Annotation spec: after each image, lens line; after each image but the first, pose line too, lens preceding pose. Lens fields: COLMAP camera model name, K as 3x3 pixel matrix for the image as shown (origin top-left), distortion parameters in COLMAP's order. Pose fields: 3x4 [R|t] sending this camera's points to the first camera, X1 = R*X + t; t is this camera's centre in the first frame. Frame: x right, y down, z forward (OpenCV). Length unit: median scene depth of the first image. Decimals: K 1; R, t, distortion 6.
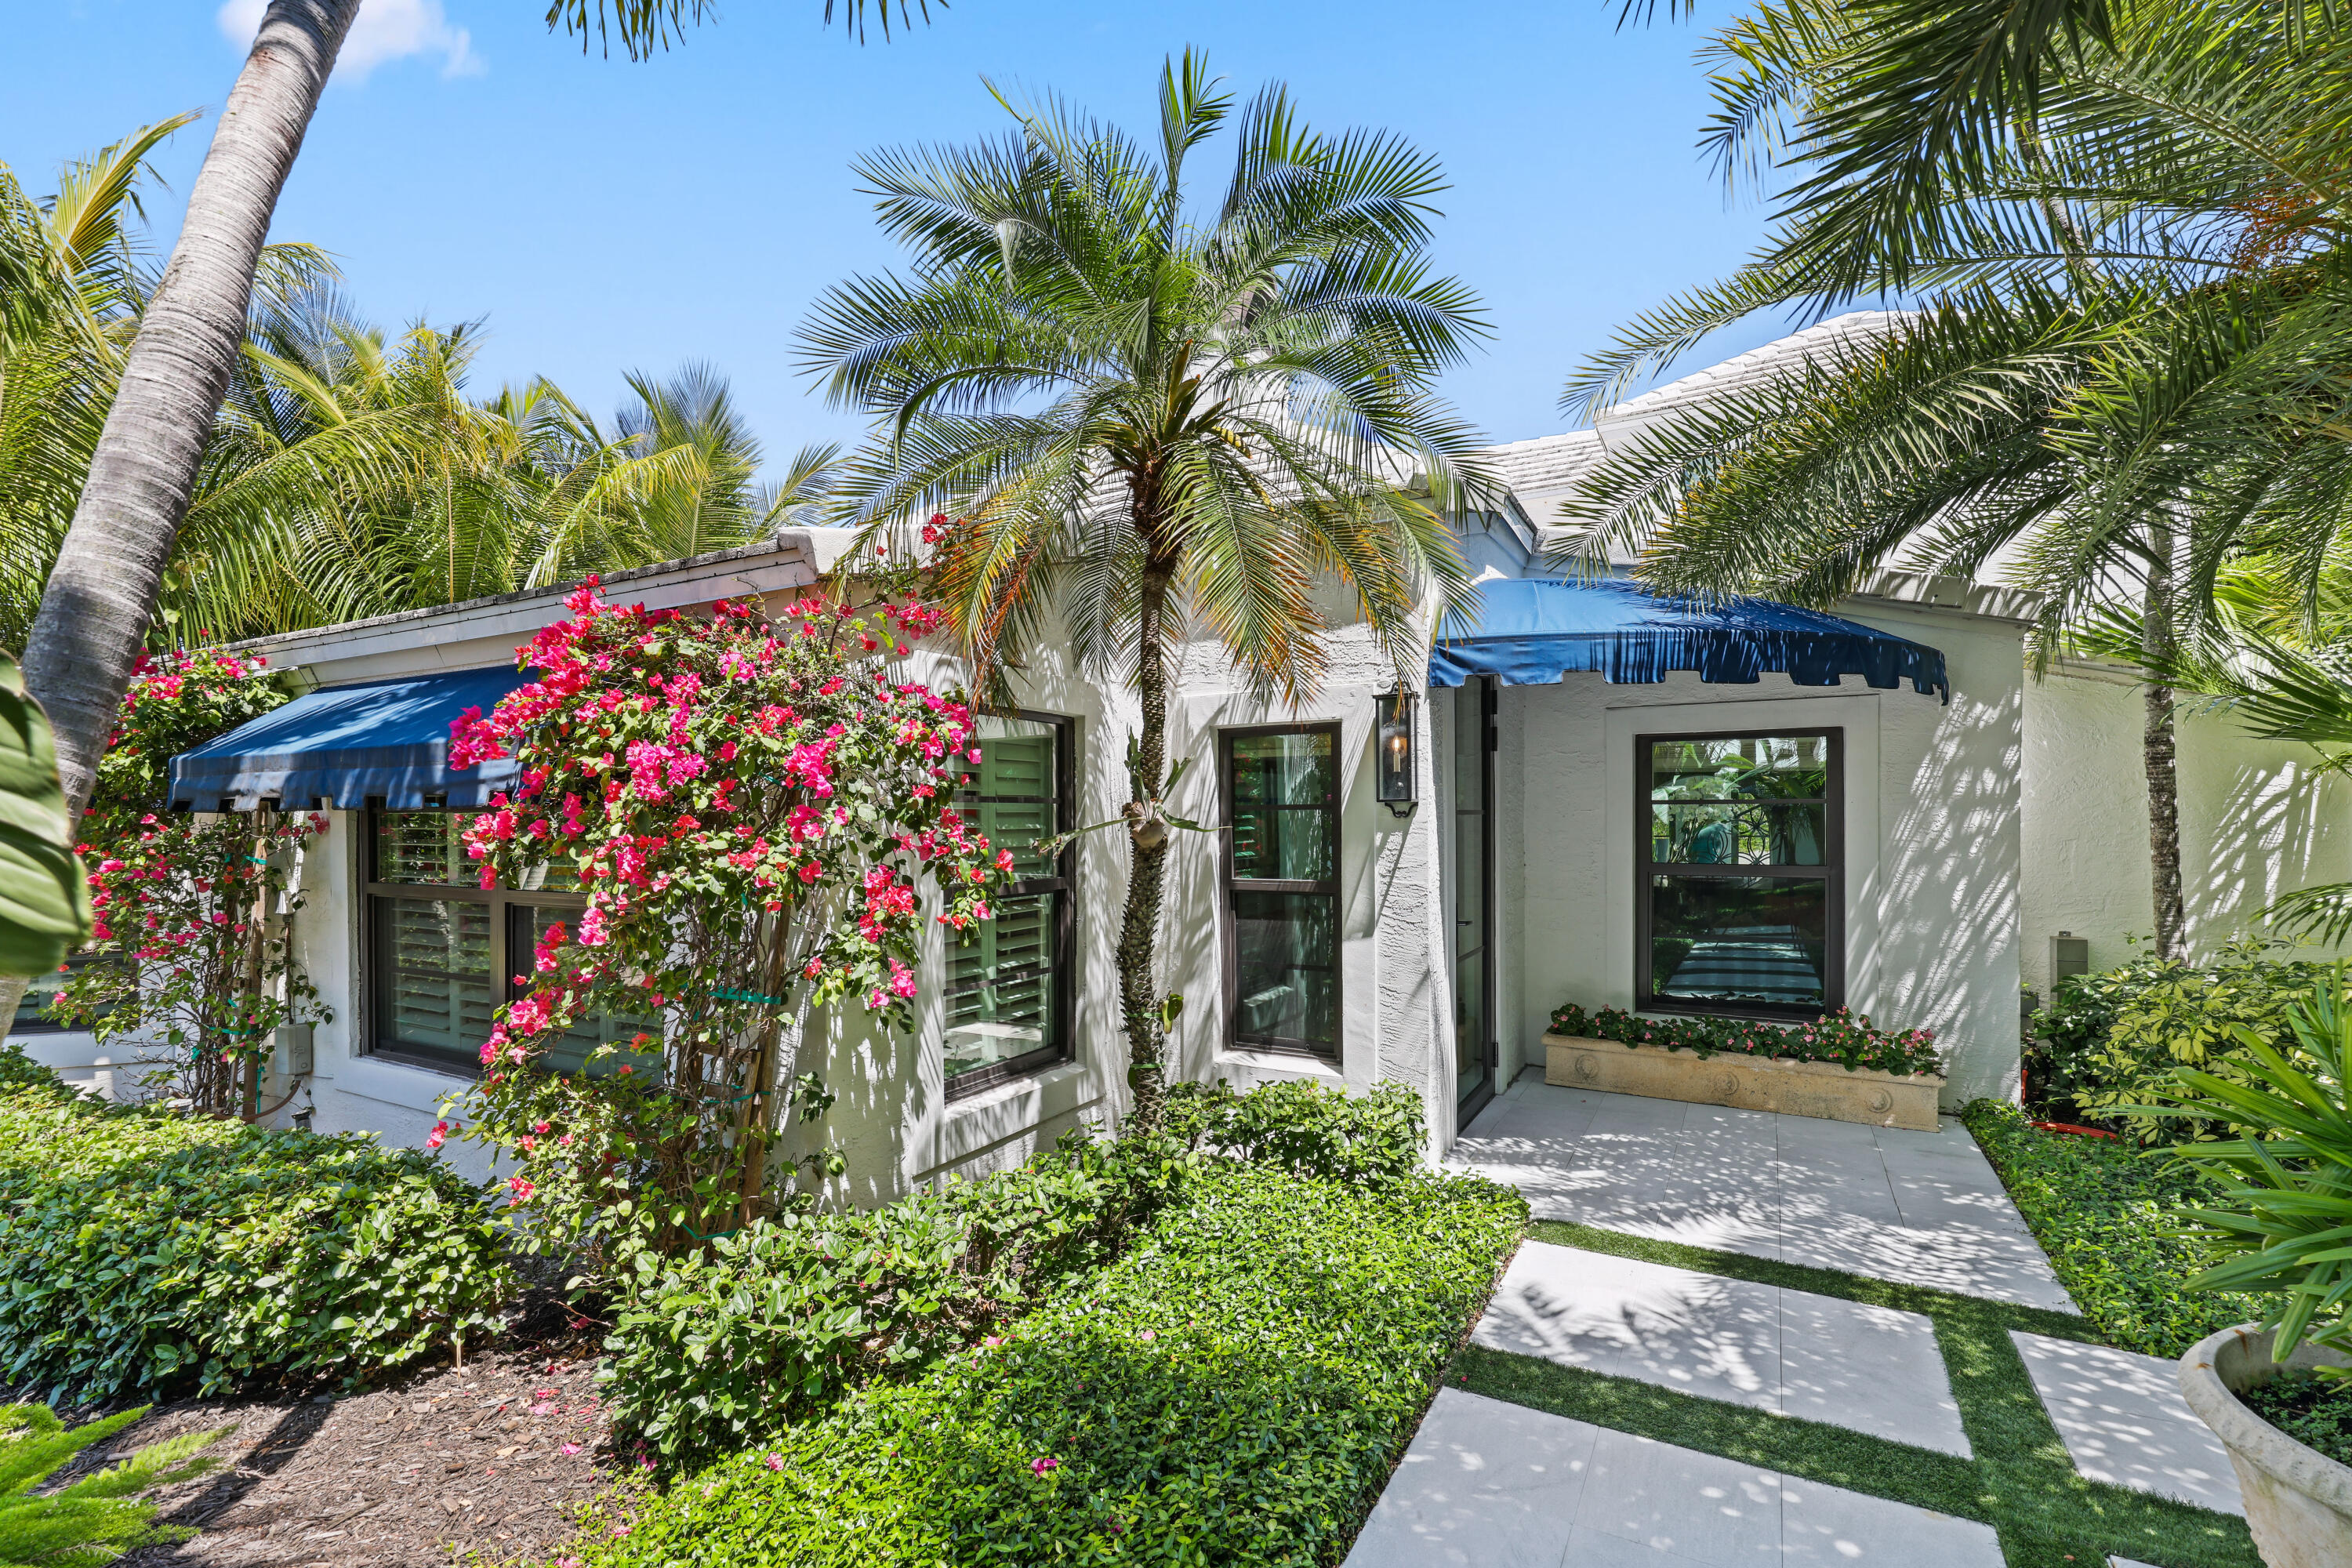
lens RADIAL K [[993.8, 0, 1178.2], [0, 993.8, 784.3], [0, 0, 1]] dist [0.002636, 0.000335]
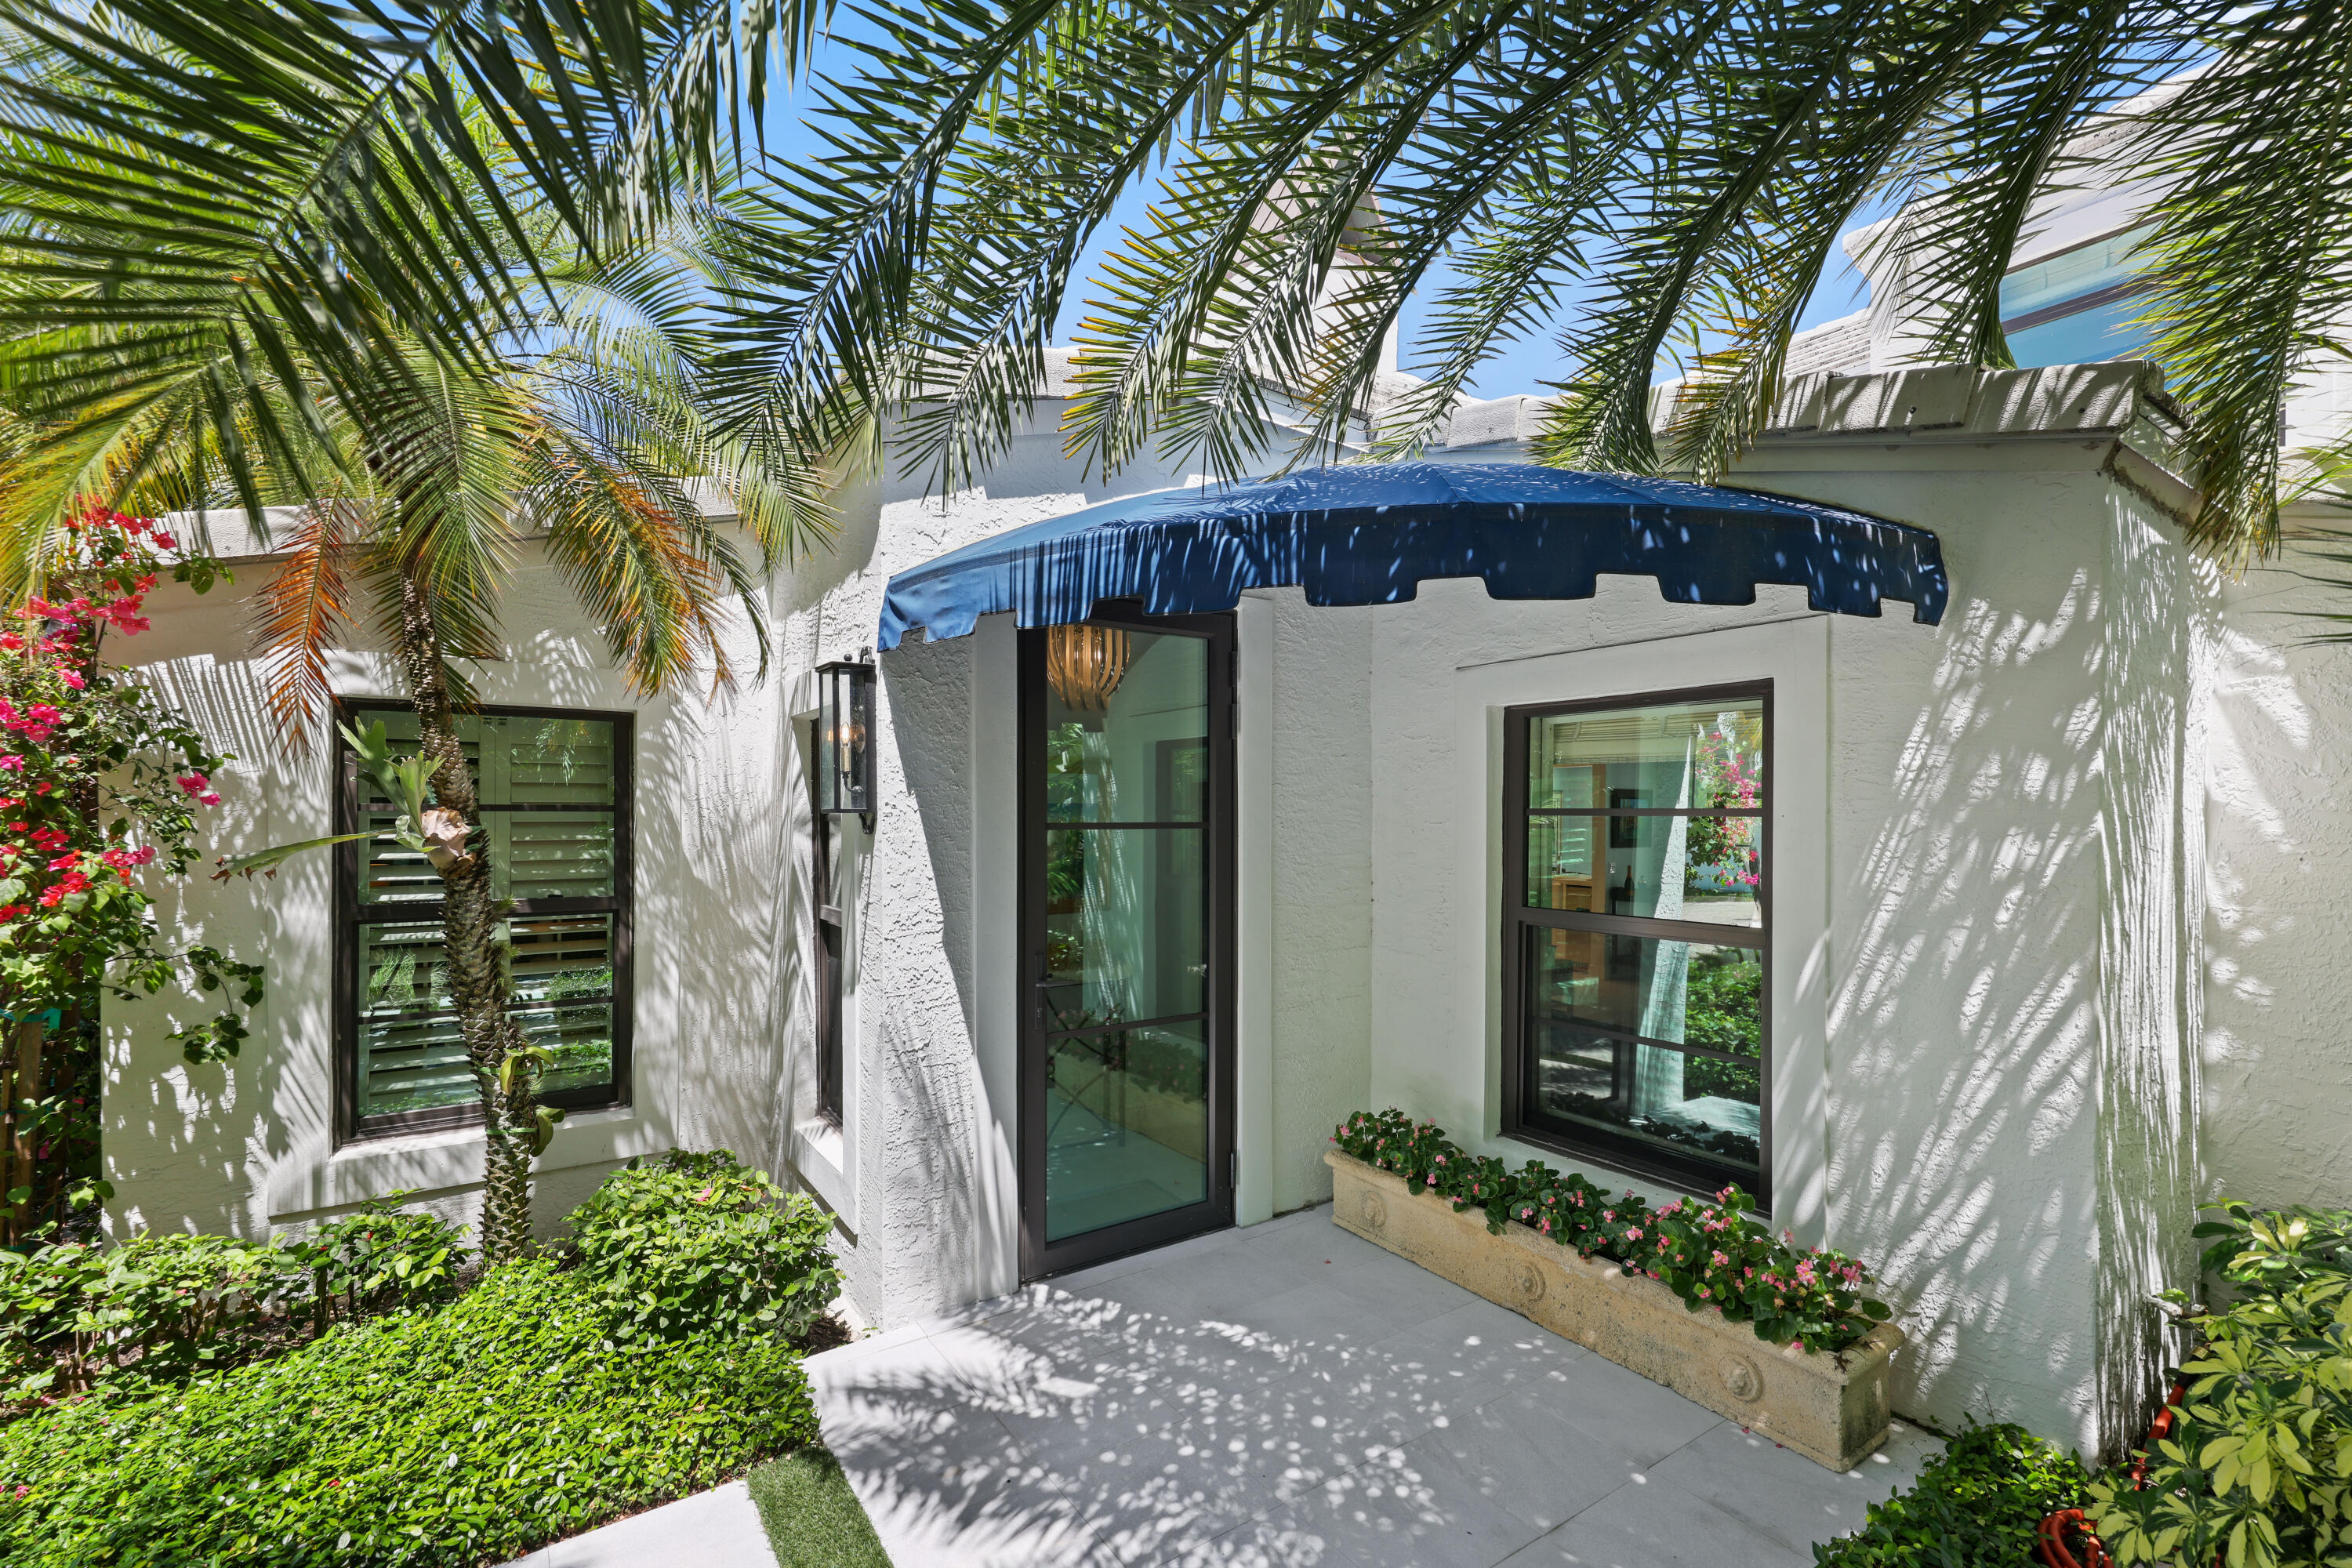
lens RADIAL K [[991.6, 0, 1177.6], [0, 991.6, 788.9], [0, 0, 1]] dist [0.030806, 0.000211]
pose [[0.905009, -0.003893, -0.425375, 0.652340], [0.002698, 0.999991, -0.003412, 0.004696], [0.425385, 0.001940, 0.905011, 0.381414]]
